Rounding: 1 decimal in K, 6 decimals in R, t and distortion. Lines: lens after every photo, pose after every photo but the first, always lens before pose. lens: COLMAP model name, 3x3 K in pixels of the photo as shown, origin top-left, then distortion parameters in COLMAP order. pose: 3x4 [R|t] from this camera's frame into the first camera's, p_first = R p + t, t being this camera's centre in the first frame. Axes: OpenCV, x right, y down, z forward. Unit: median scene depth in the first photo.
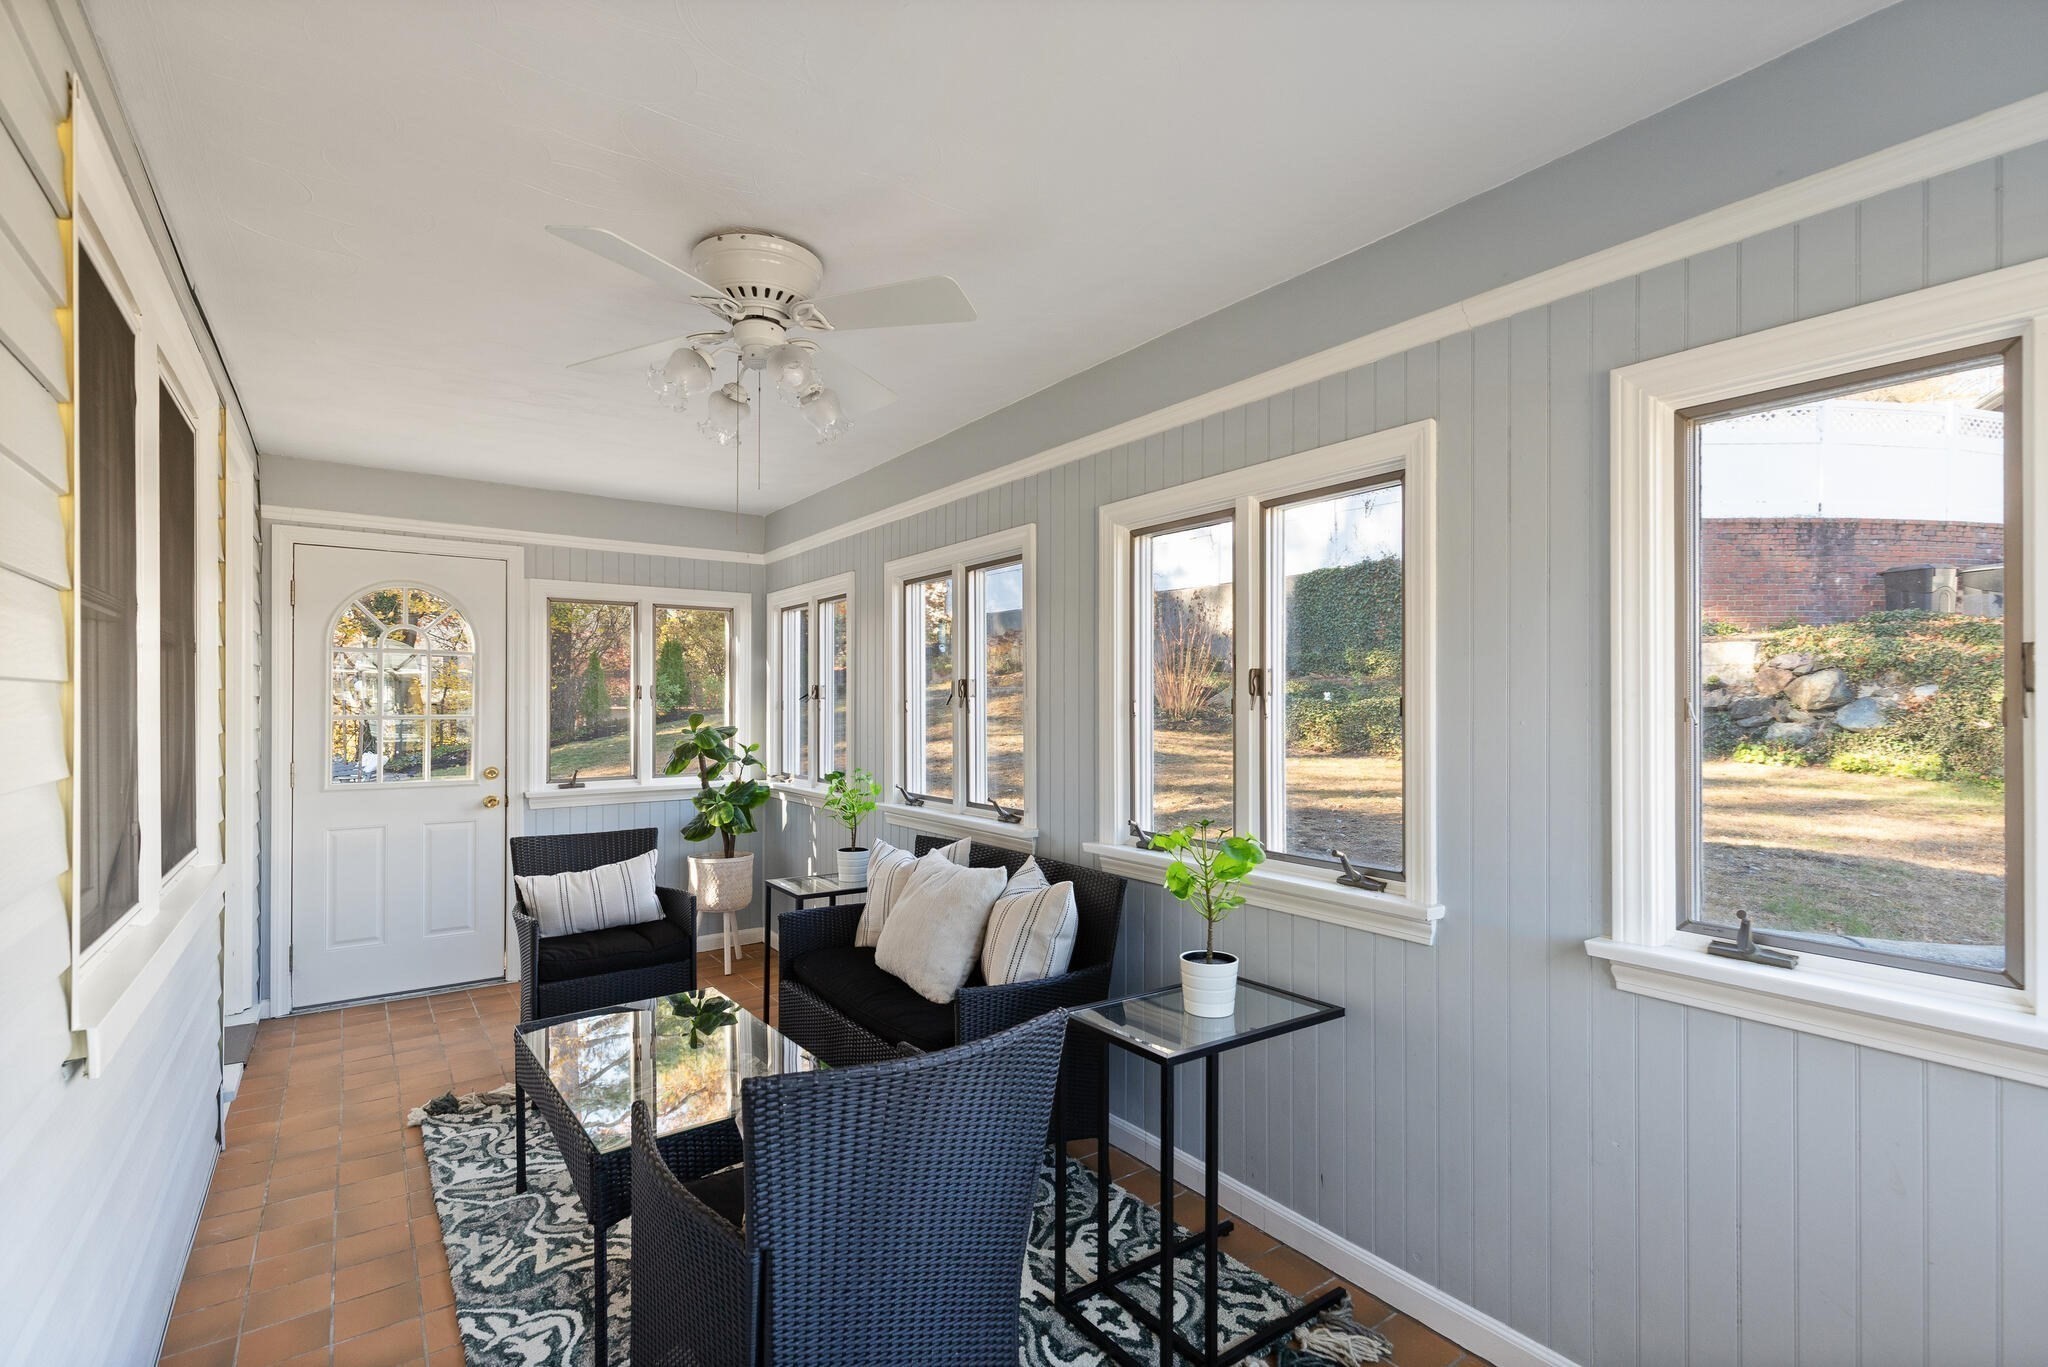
lens RADIAL K [[944.5, 0, 1029.8], [0, 944.5, 708.9], [0, 0, 1]] dist [0.009099, -0.002124]
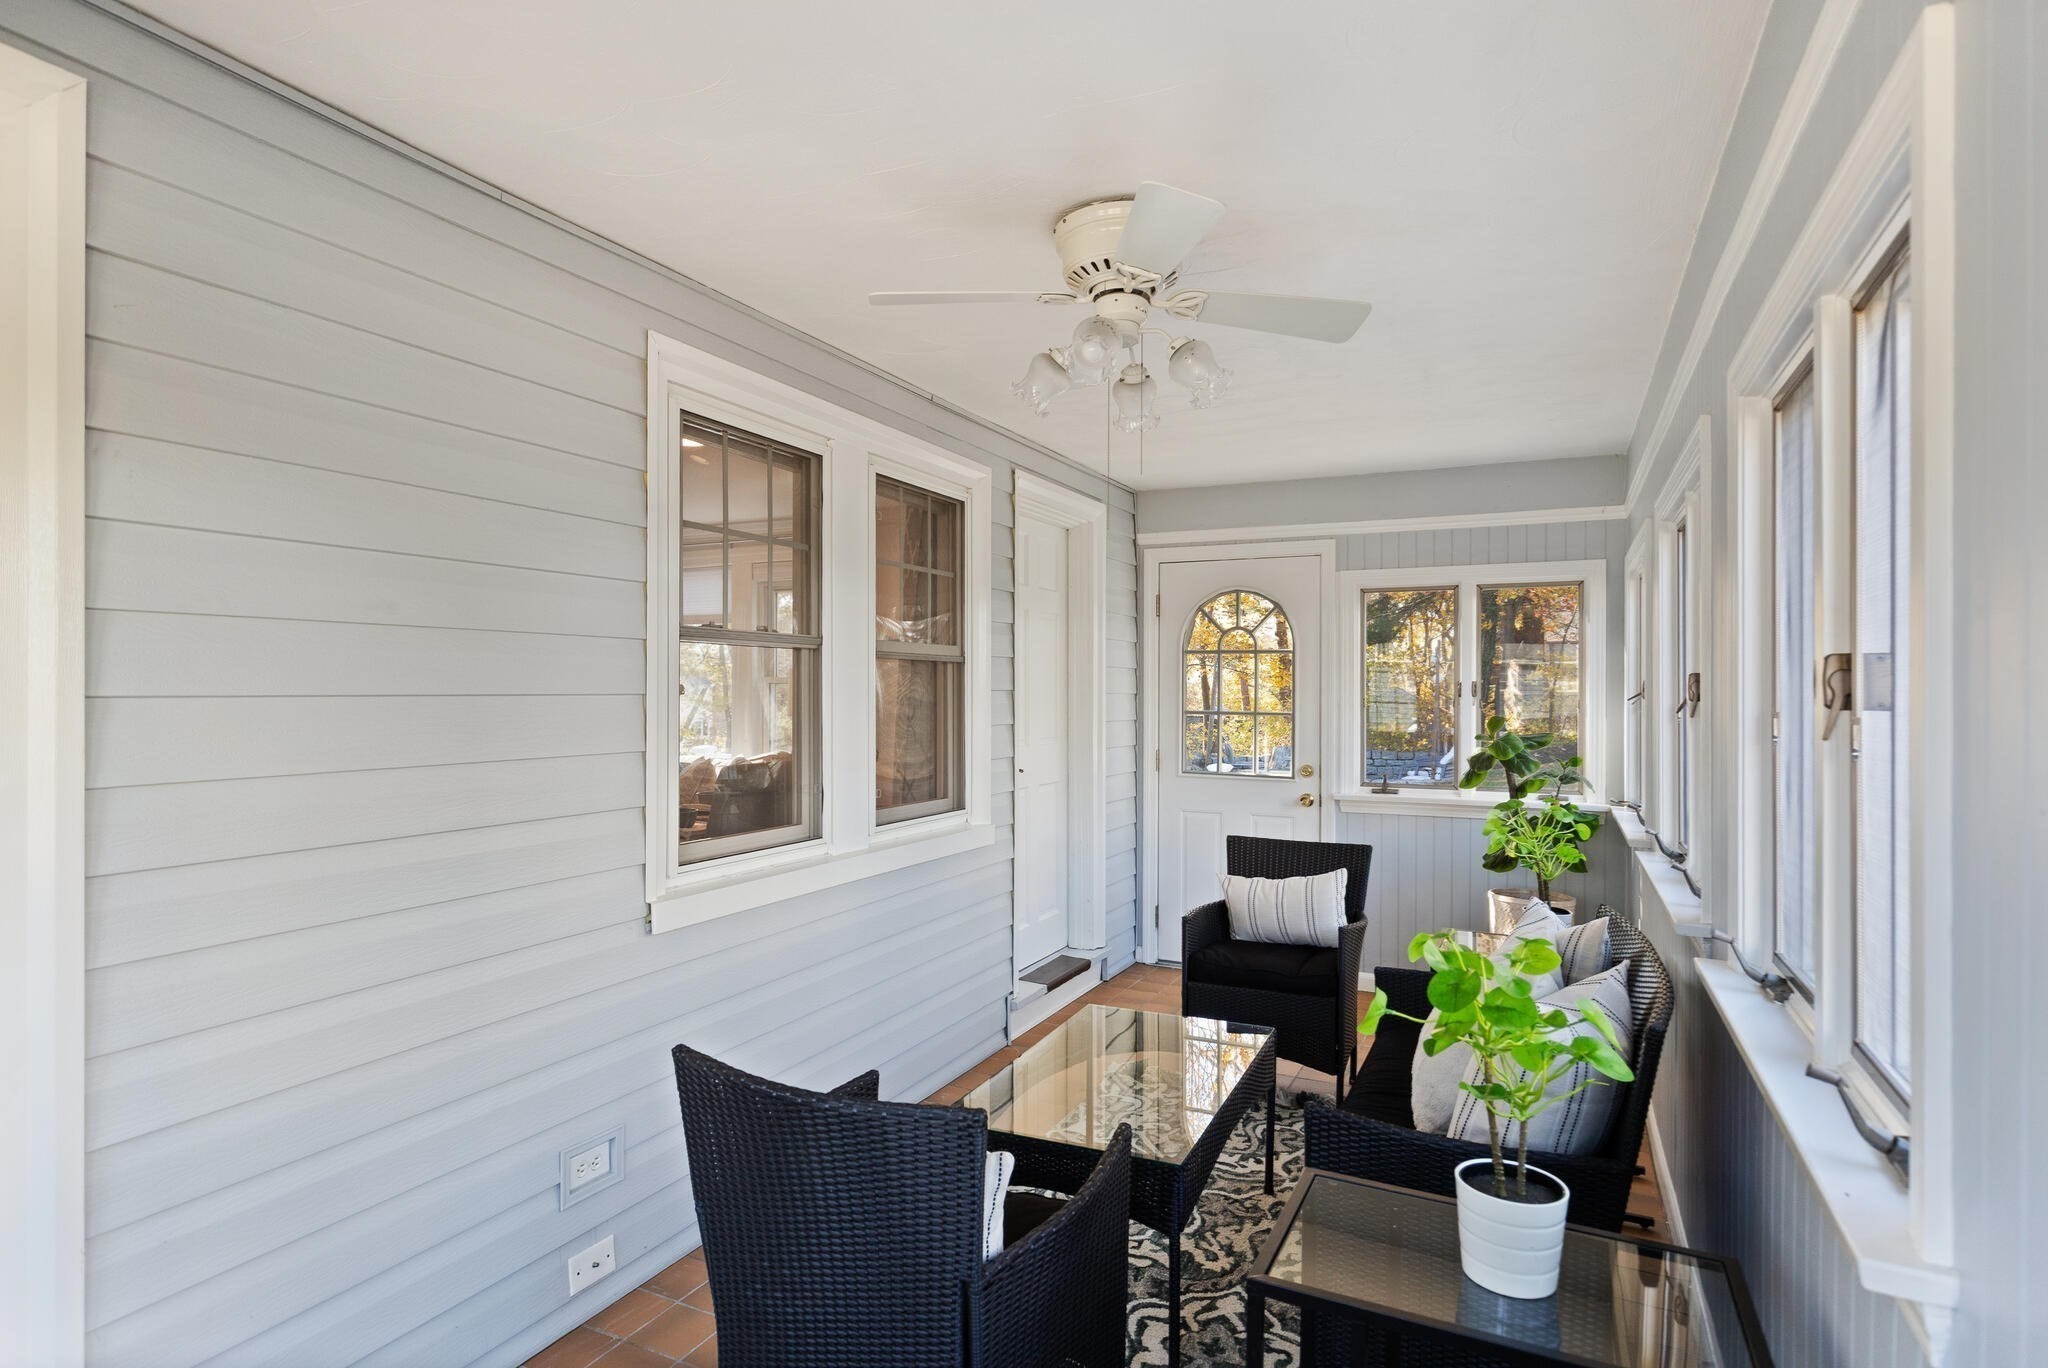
lens RADIAL K [[1073.0, 0, 1024.0], [0, 1073.0, 684.0], [0, 0, 1]] dist [-0.000902, -0.000038]
pose [[0.460596, -0.001773, -0.887608, 0.292970], [-0.012866, 0.999880, -0.008674, -0.009809], [0.887516, 0.015415, 0.460518, 0.217180]]
